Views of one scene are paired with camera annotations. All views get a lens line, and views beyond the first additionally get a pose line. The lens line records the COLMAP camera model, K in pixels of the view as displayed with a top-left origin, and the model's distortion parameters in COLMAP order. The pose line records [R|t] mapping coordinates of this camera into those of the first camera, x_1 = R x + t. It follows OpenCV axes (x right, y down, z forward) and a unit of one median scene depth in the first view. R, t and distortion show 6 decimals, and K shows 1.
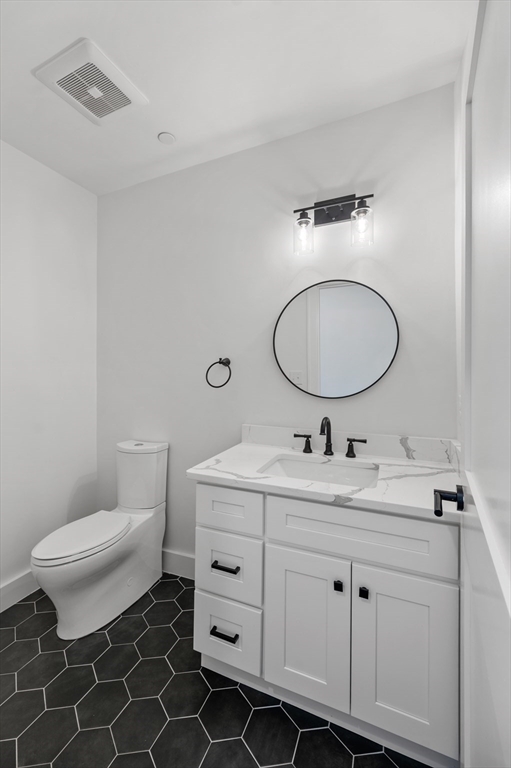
lens RADIAL K [[308.3, 0, 253.4], [0, 308.3, 386.5], [0, 0, 1]] dist [0.001870, 0.000408]
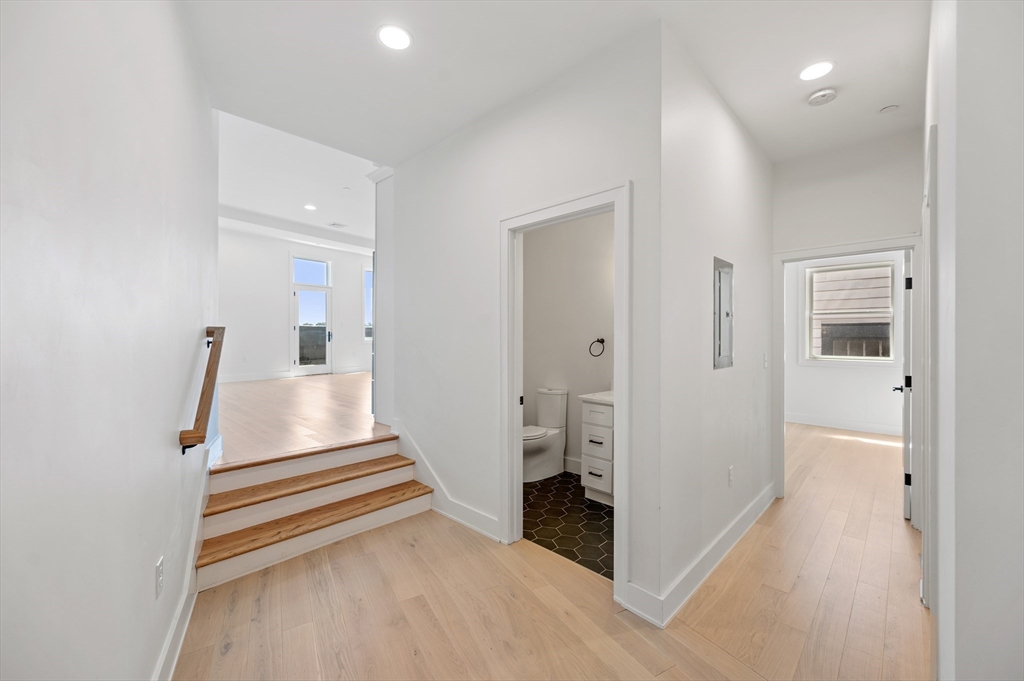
lens RADIAL K [[411.0, 0, 517.6], [0, 411.0, 339.2], [0, 0, 1]] dist [0.001870, 0.000408]
pose [[0.931569, -0.005374, -0.363524, 0.324909], [-0.004625, 0.999635, -0.026632, -0.030346], [0.363534, 0.026491, 0.931204, -1.358471]]
